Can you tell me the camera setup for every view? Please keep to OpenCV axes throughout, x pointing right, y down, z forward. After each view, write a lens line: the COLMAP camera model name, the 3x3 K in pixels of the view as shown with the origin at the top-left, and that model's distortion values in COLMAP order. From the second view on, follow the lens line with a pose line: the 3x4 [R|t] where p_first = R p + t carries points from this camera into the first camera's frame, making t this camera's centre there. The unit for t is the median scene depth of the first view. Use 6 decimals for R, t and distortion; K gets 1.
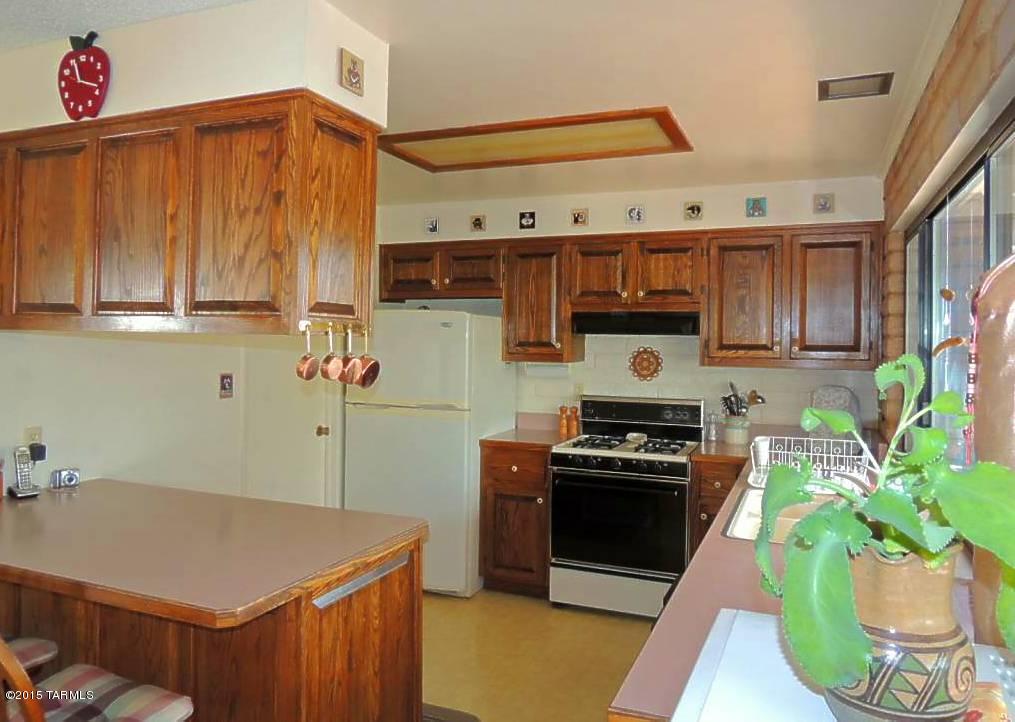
lens RADIAL K [[726.6, 0, 514.1], [0, 726.6, 338.4], [0, 0, 1]] dist [-0.032606, -0.001249]
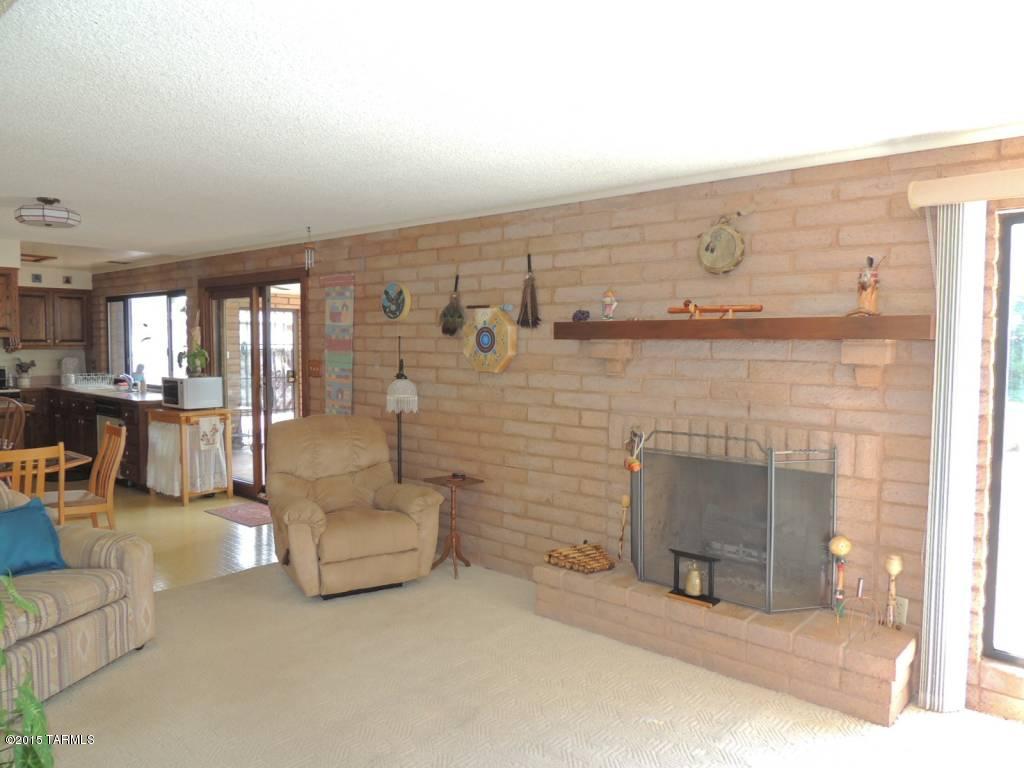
lens RADIAL K [[726.0, 0, 512.5], [0, 726.0, 383.8], [0, 0, 1]] dist [-0.018887, 0.002786]
pose [[0.328826, -0.067391, 0.941983, -1.241502], [-0.003189, 0.997366, 0.072467, -0.020104], [-0.944385, -0.026833, 0.327744, -1.082212]]
